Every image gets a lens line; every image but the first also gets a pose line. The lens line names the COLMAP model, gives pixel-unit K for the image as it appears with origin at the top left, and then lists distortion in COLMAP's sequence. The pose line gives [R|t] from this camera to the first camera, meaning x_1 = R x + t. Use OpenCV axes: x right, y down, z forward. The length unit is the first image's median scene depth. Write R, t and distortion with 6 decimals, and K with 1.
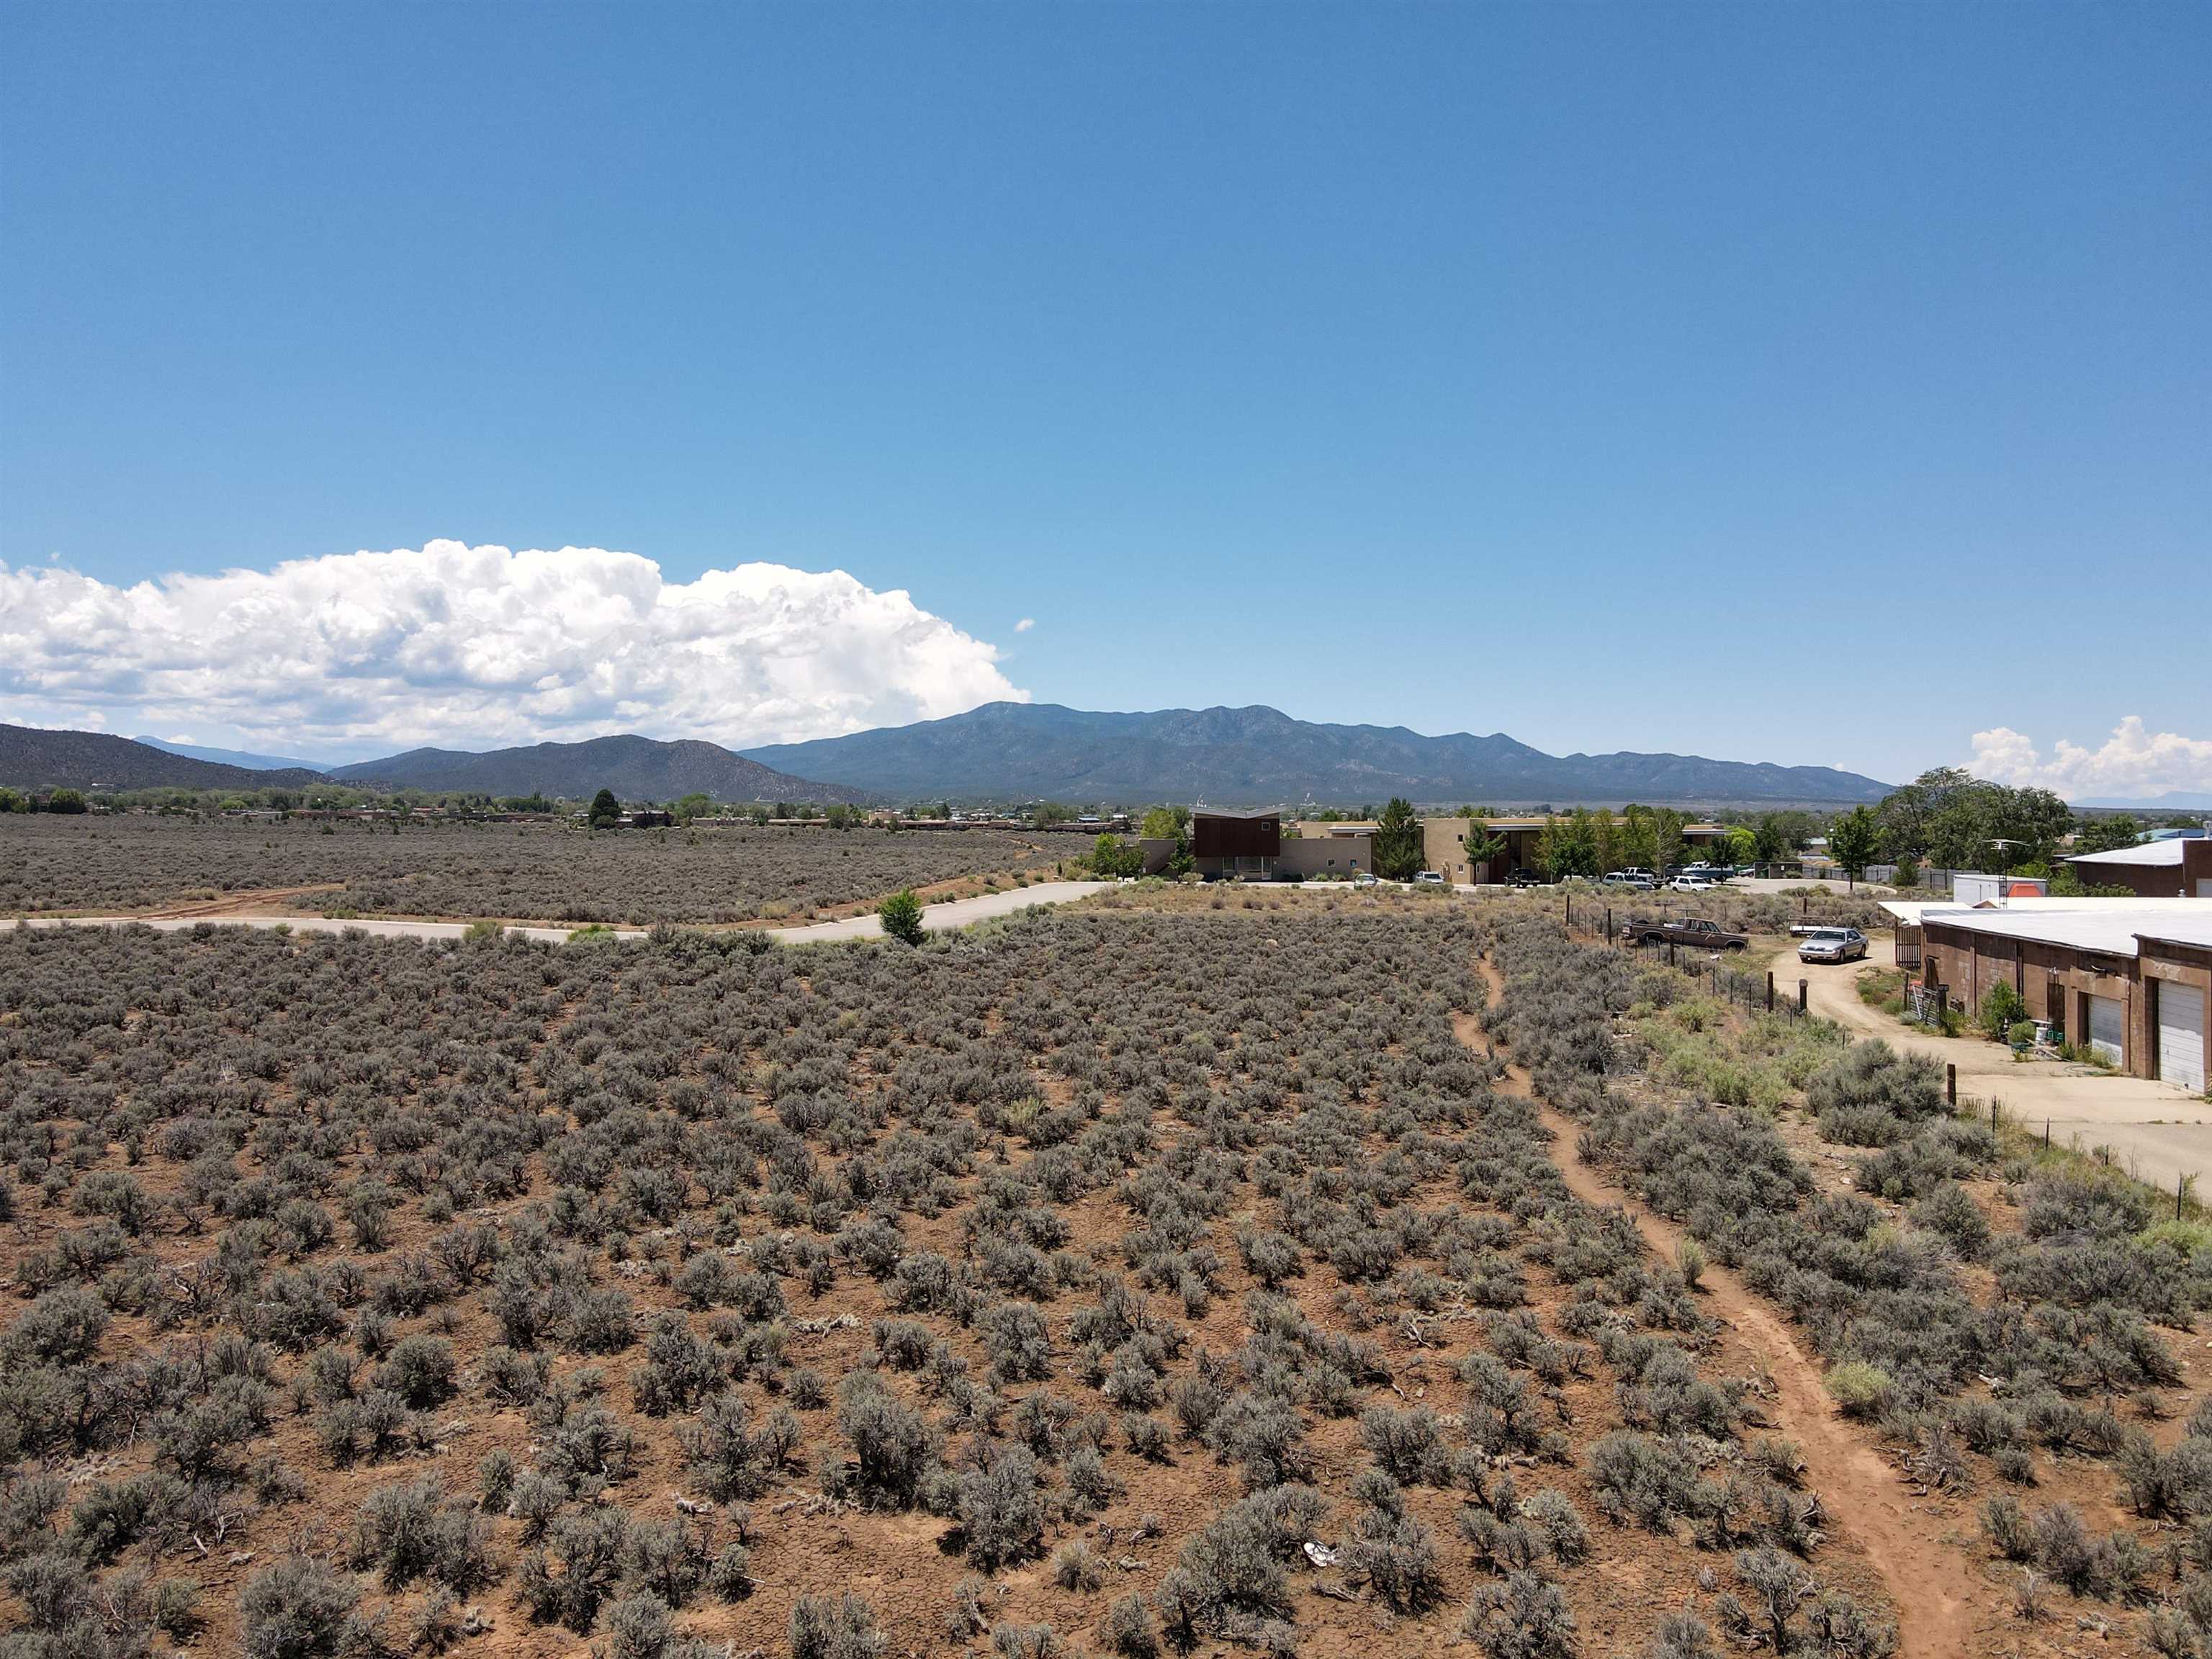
lens RADIAL K [[1631.0, 0, 1106.0], [0, 1631.0, 829.5], [0, 0, 1]] dist [-0.009894, 0.057128]
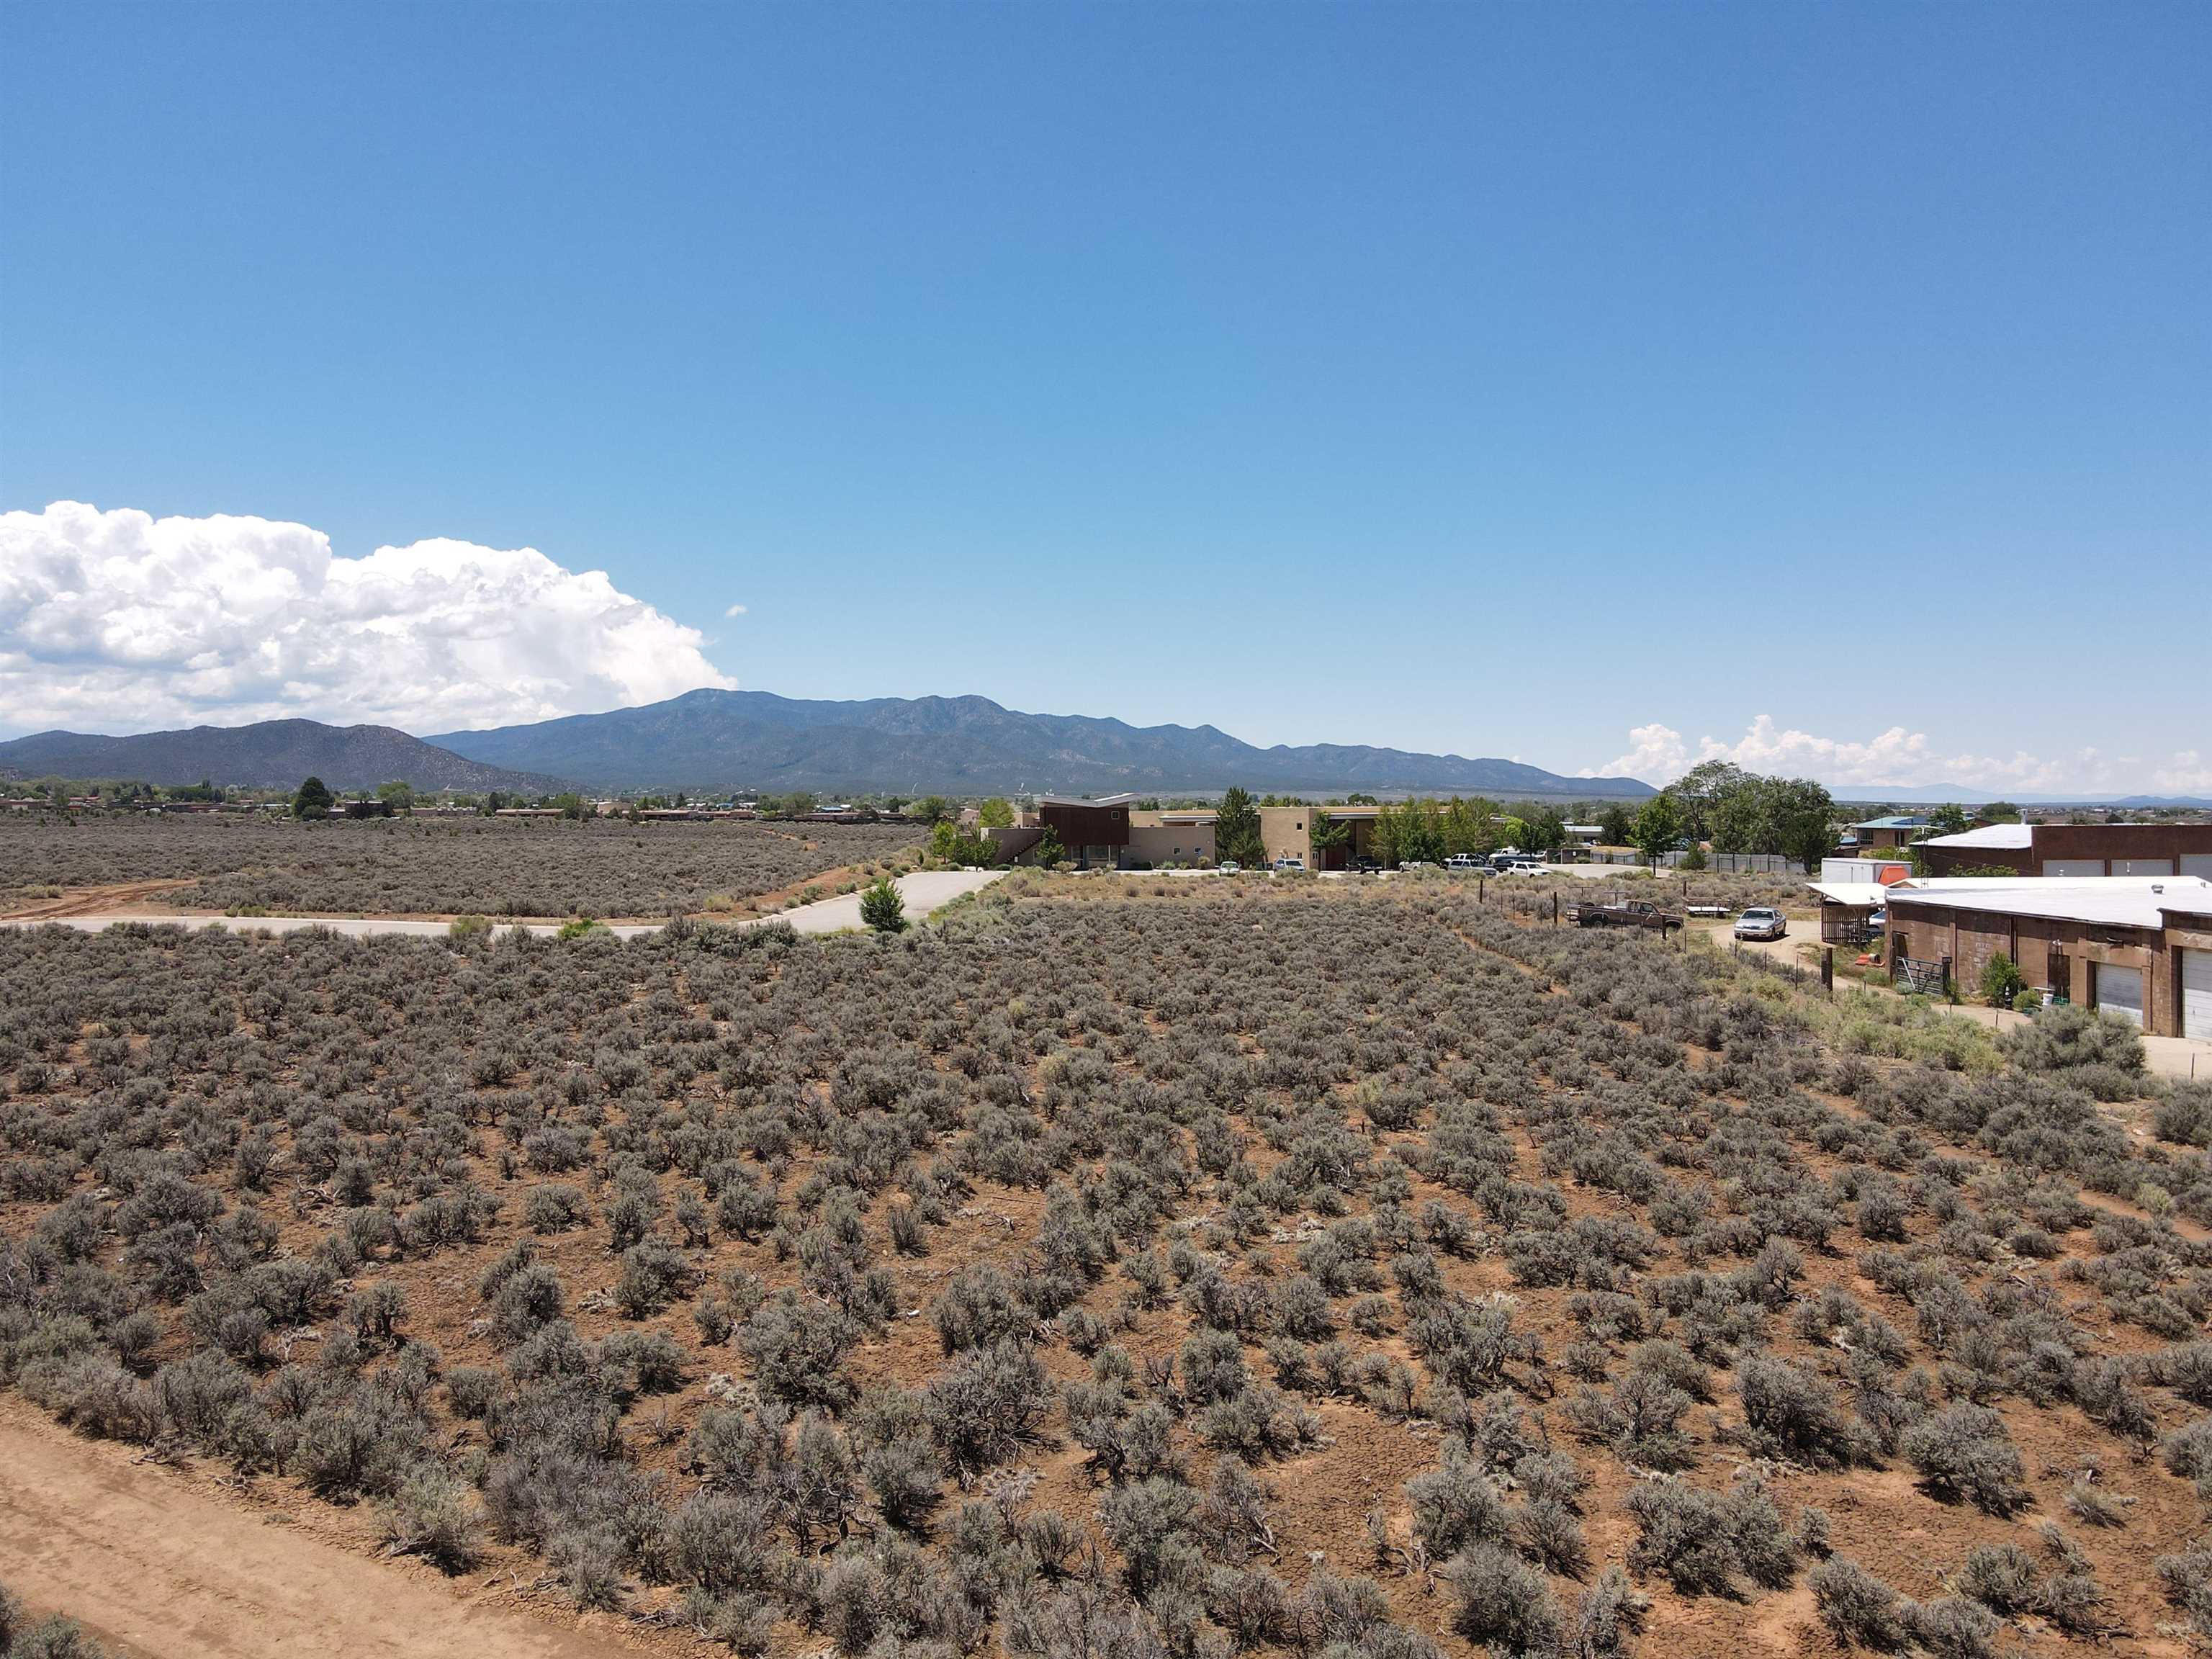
lens RADIAL K [[1631.0, 0, 1106.0], [0, 1631.0, 829.5], [0, 0, 1]] dist [-0.009894, 0.057128]
pose [[0.984662, -0.002915, 0.174446, -0.131868], [0.001832, 0.999978, 0.006365, 0.000650], [-0.174461, -0.005948, 0.984646, 0.010188]]
